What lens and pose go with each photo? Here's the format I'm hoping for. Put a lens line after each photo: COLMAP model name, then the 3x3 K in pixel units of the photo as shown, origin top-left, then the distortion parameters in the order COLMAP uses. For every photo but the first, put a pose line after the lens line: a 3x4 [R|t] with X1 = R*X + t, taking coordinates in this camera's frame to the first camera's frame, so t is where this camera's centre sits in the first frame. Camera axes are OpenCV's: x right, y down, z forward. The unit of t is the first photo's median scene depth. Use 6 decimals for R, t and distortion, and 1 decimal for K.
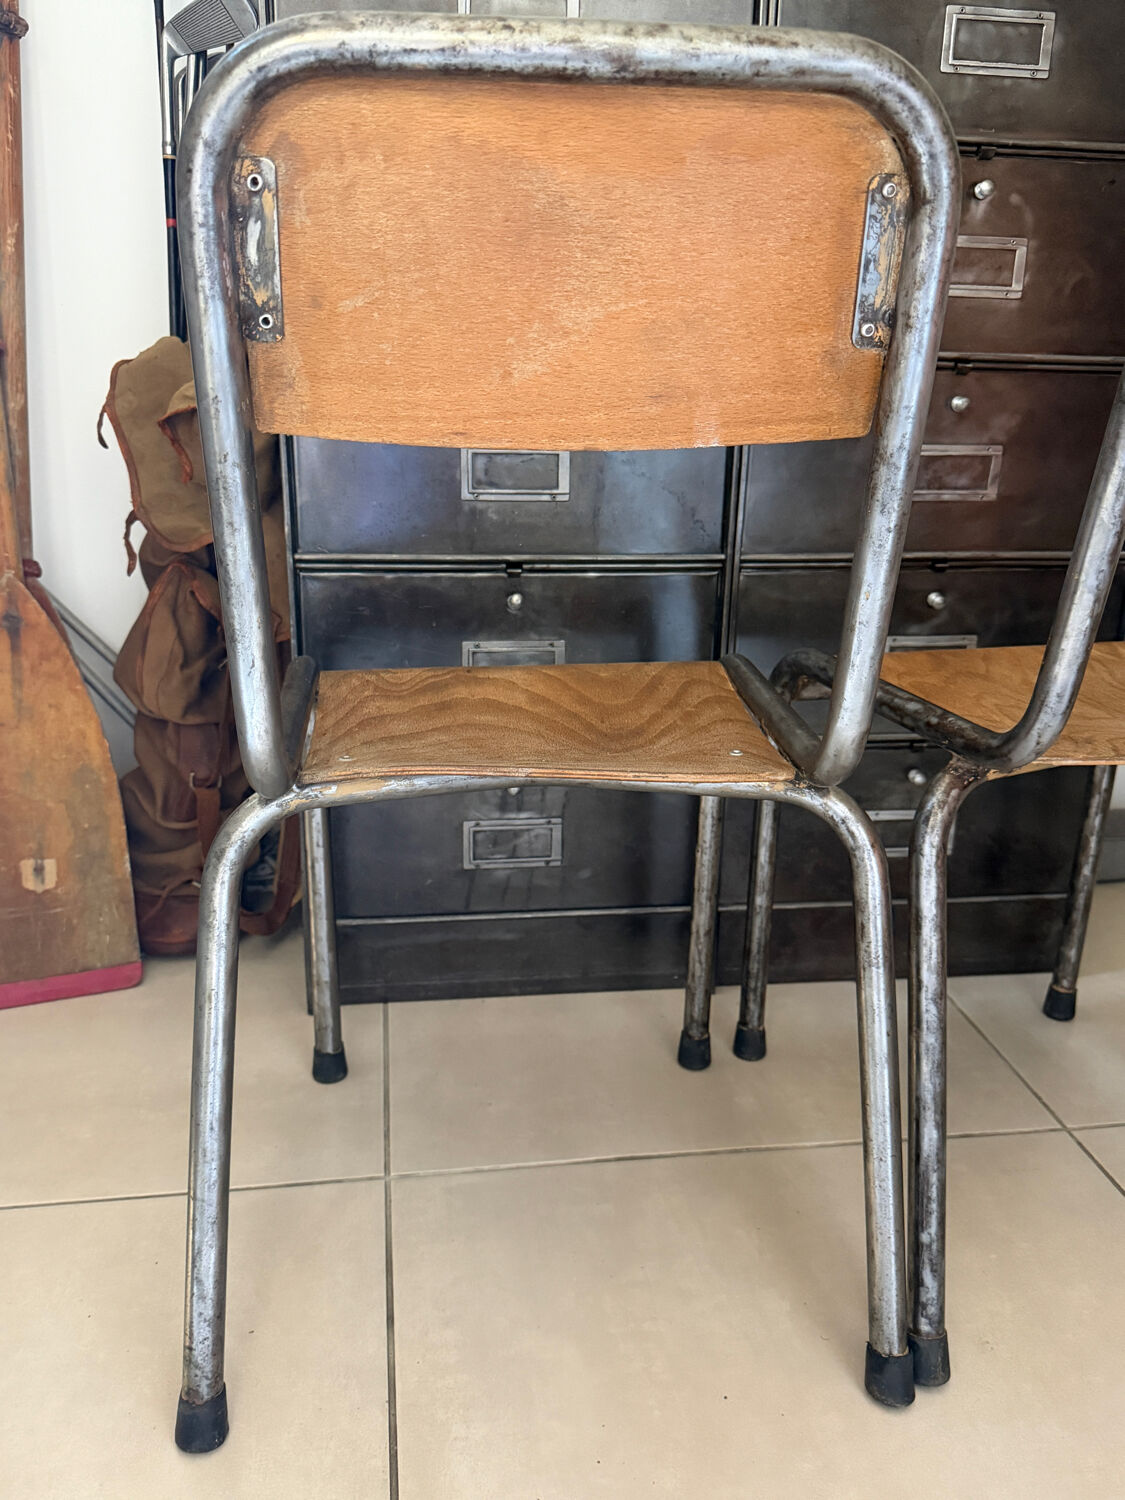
lens RADIAL K [[1248.2, 0, 562.3], [0, 1248.2, 749.7], [0, 0, 1]] dist [0.078393, -0.125777]
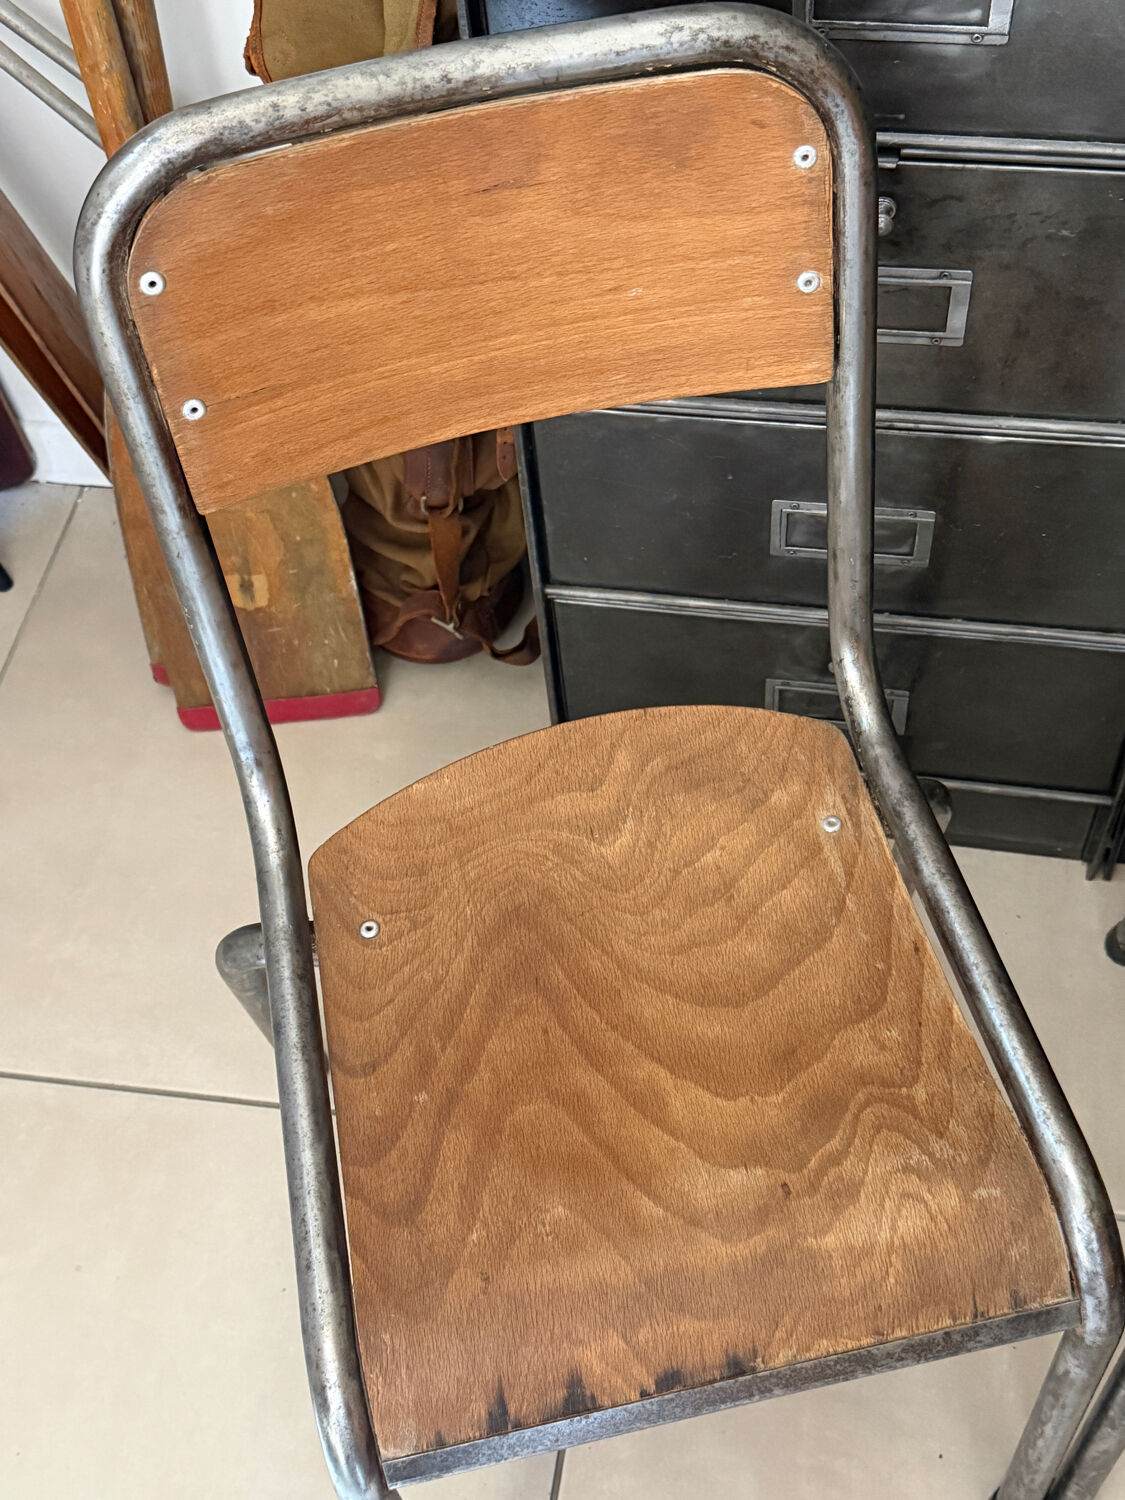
lens RADIAL K [[1799.8, 0, 572.2], [0, 1799.8, 745.9], [0, 0, 1]] dist [0.105545, 0.000000]
pose [[0.948605, 0.199910, -0.245327, 0.074260], [-0.006797, 0.787905, 0.615759, -0.542588], [0.316391, -0.582444, 0.748770, 0.175594]]
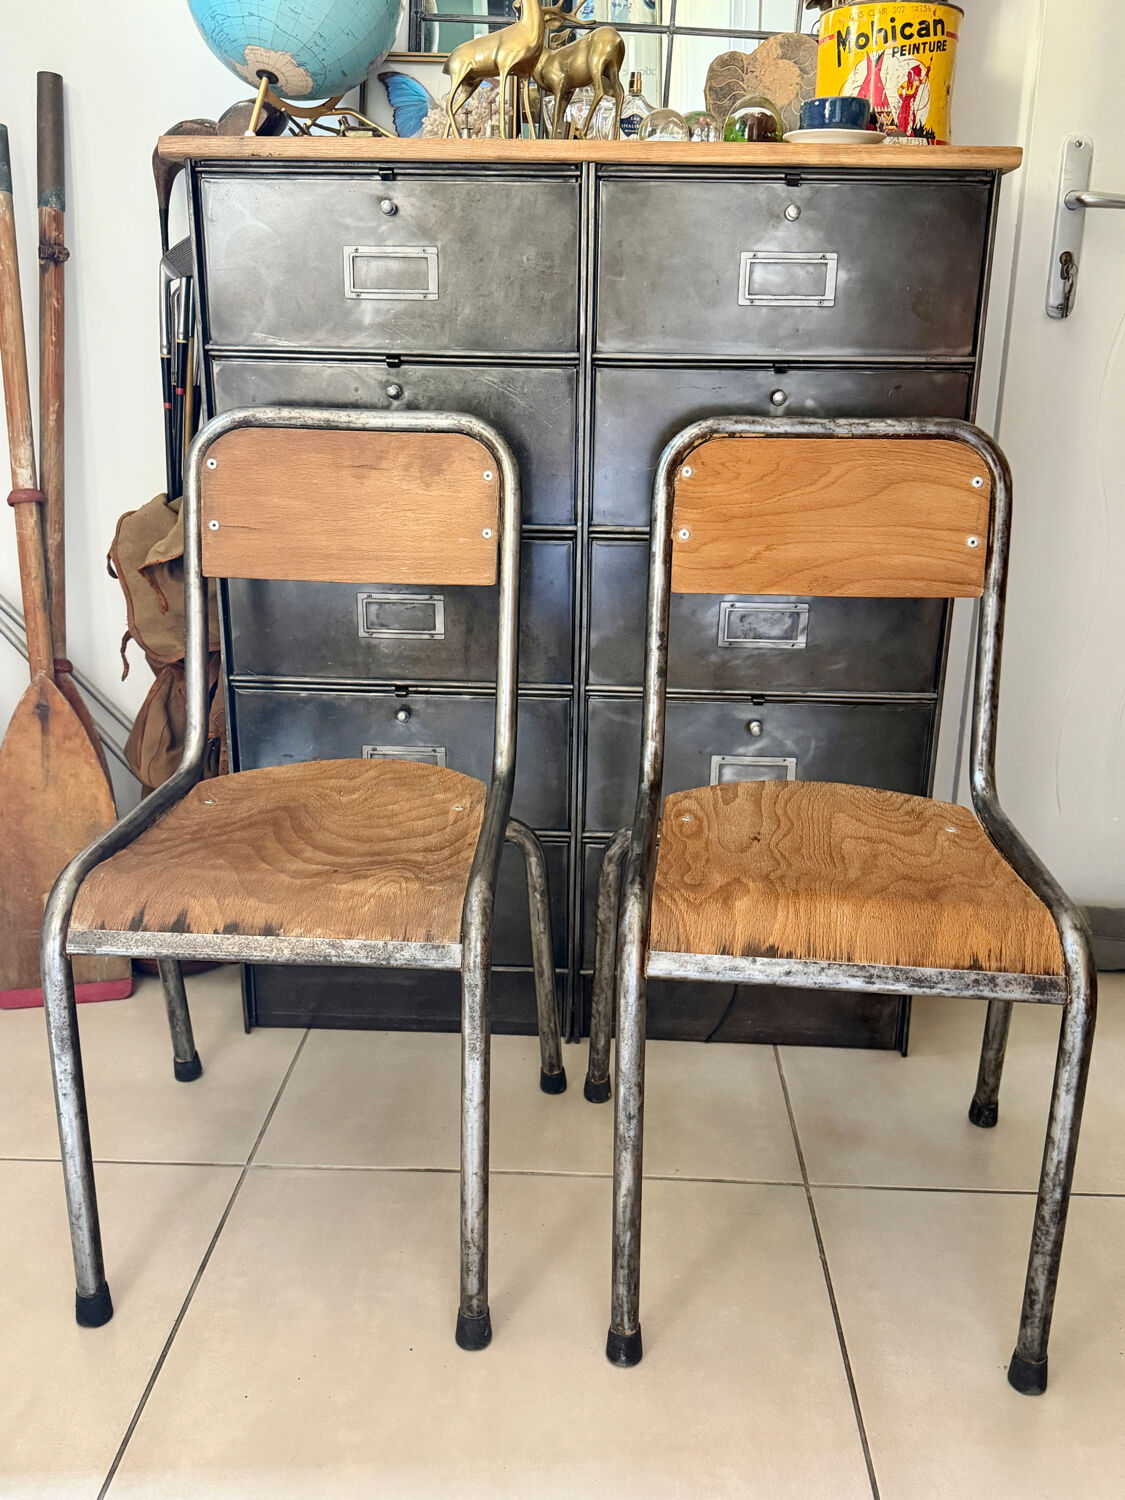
lens RADIAL K [[1311.0, 0, 567.5], [0, 1311.0, 749.3], [0, 0, 1]] dist [0.105128, -0.176779]
pose [[0.983627, 0.049250, -0.173358, 0.336111], [-0.049189, 0.998779, 0.004651, -0.095428], [0.173376, 0.003953, 0.984848, -0.250066]]
